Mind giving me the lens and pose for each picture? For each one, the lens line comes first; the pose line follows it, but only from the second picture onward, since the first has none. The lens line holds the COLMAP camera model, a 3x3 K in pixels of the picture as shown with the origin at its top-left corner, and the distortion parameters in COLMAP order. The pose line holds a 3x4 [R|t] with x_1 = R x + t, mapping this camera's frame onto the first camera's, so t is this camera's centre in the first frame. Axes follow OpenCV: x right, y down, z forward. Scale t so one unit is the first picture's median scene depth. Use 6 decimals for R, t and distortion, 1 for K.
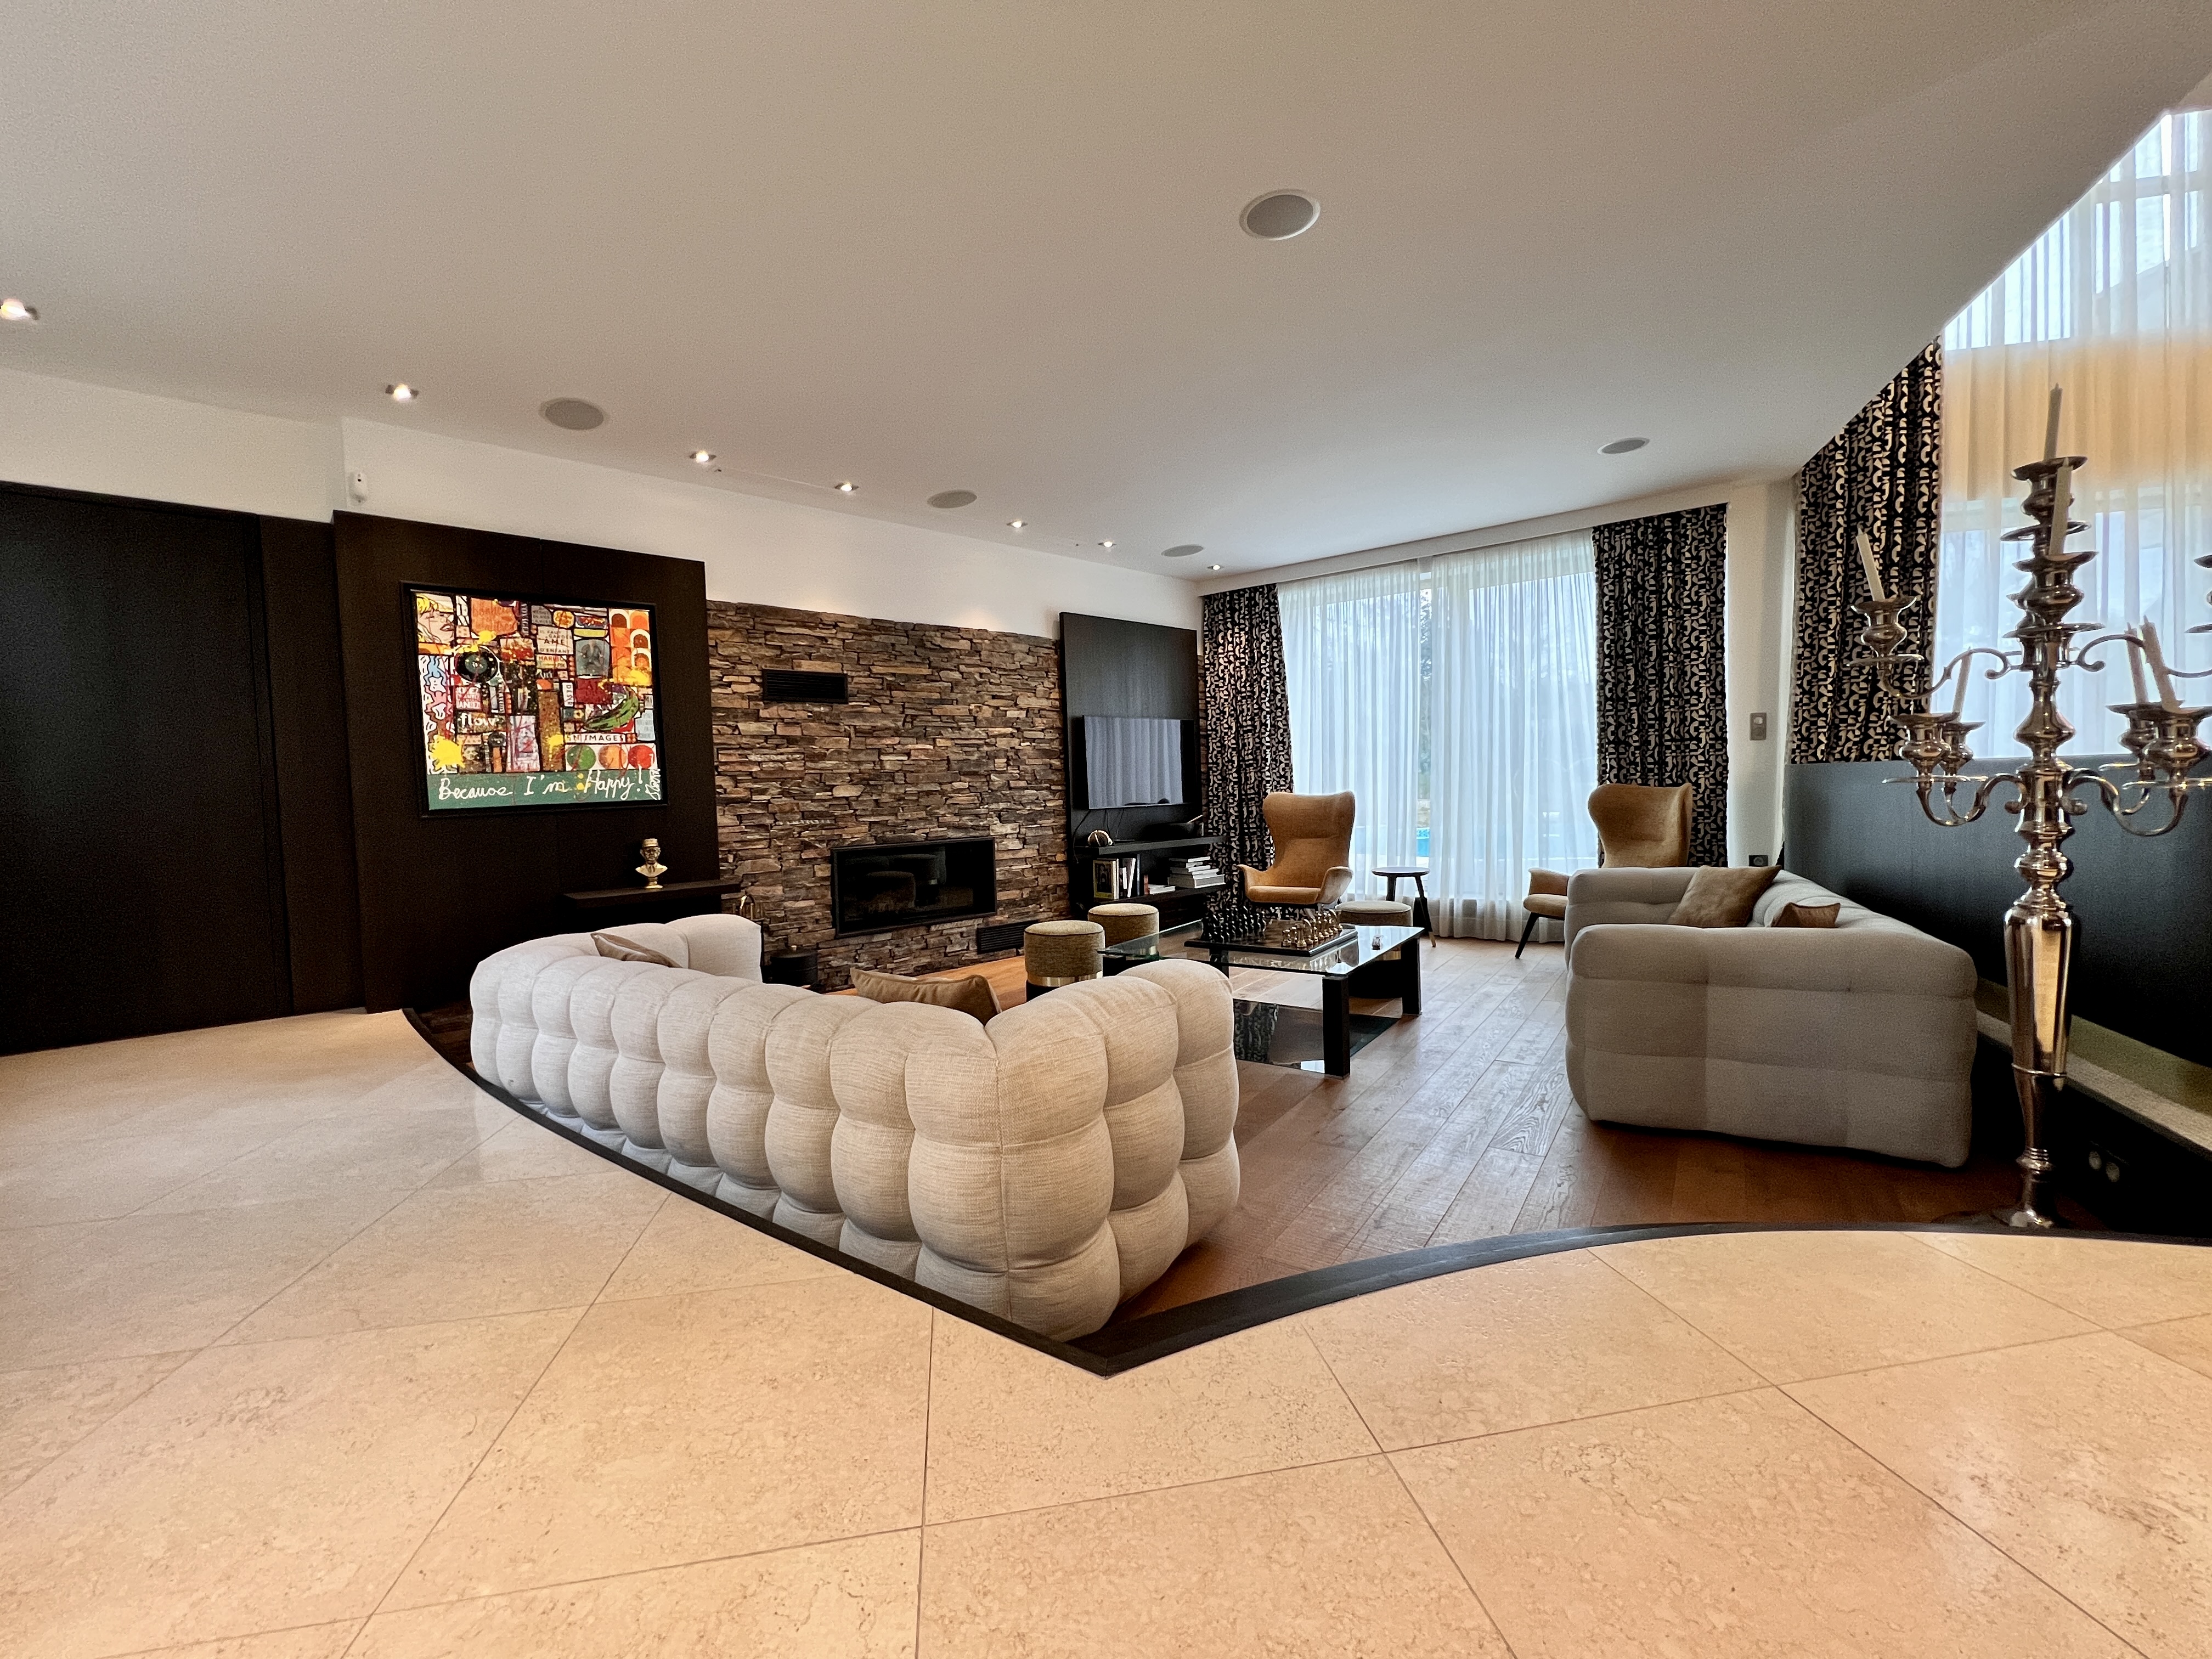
lens RADIAL K [[893.3, 0, 1105.6], [0, 893.3, 827.3], [0, 0, 1]] dist [-0.011898, -0.000196]
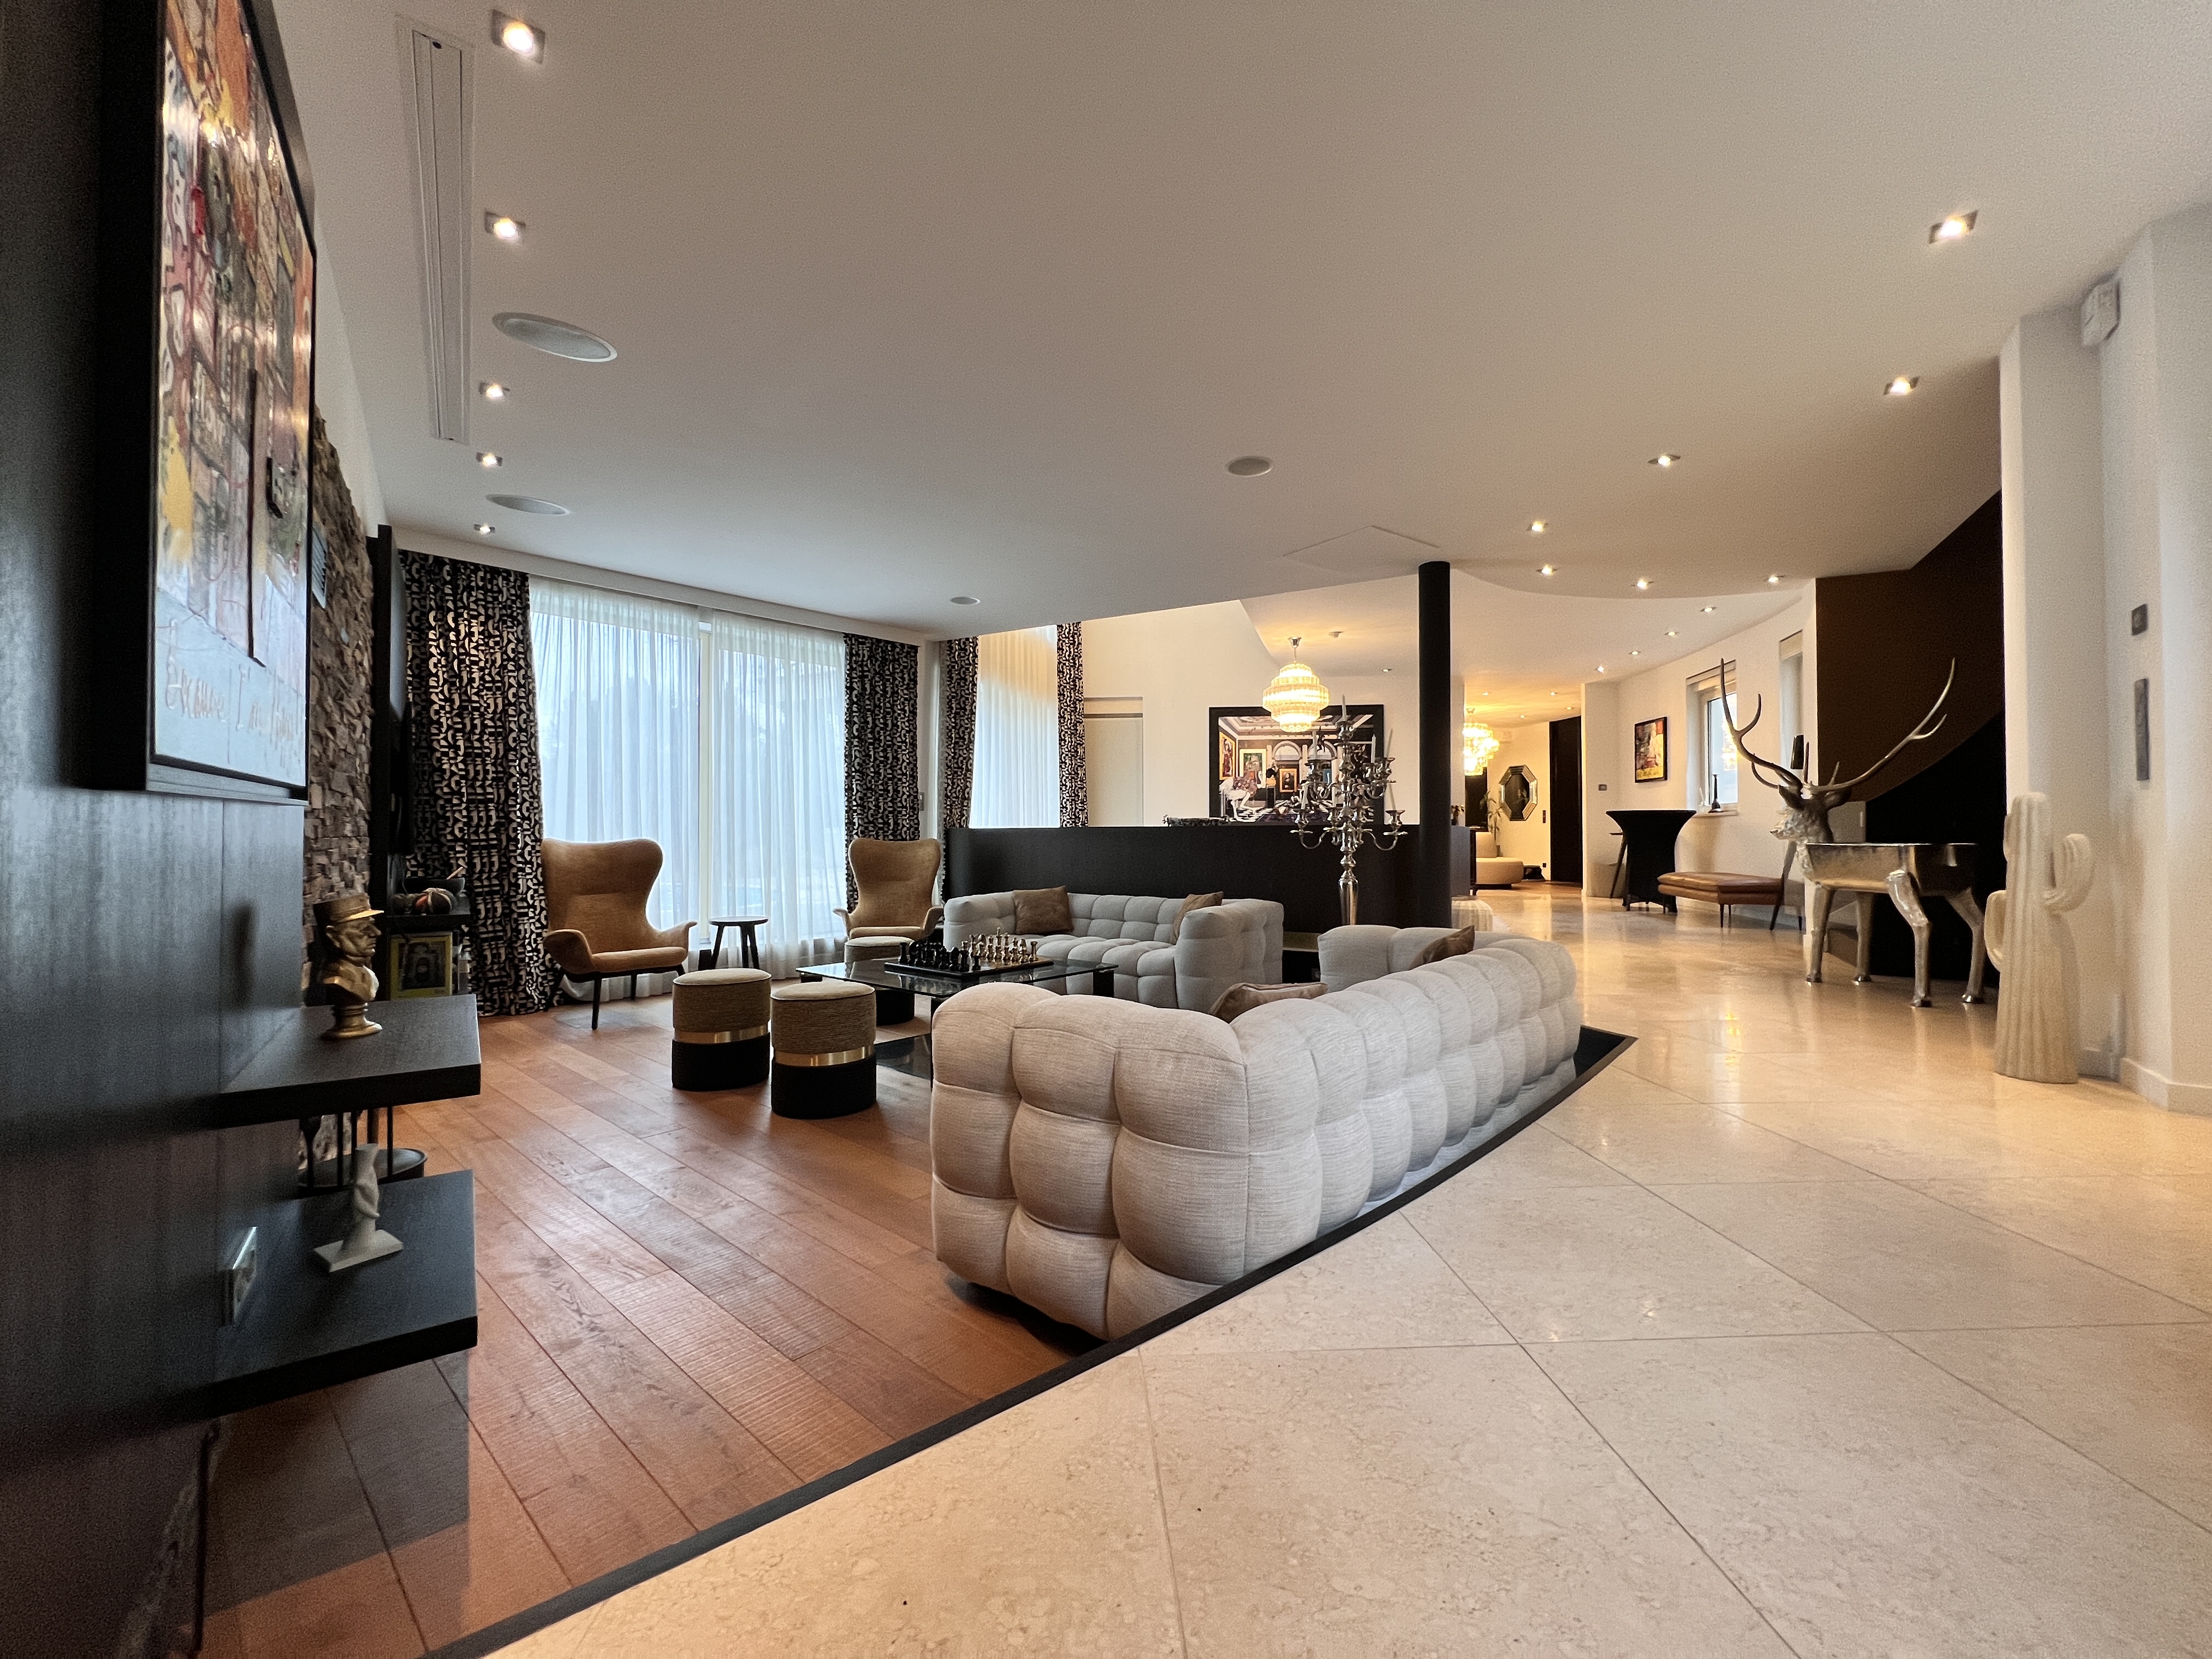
lens RADIAL K [[893.3, 0, 1091.9], [0, 893.3, 831.9], [0, 0, 1]] dist [-0.011898, -0.000196]
pose [[0.126416, 0.040284, 0.991159, -0.610926], [0.036287, 0.998319, -0.045203, 0.011697], [-0.991313, 0.041681, 0.124742, 0.482924]]
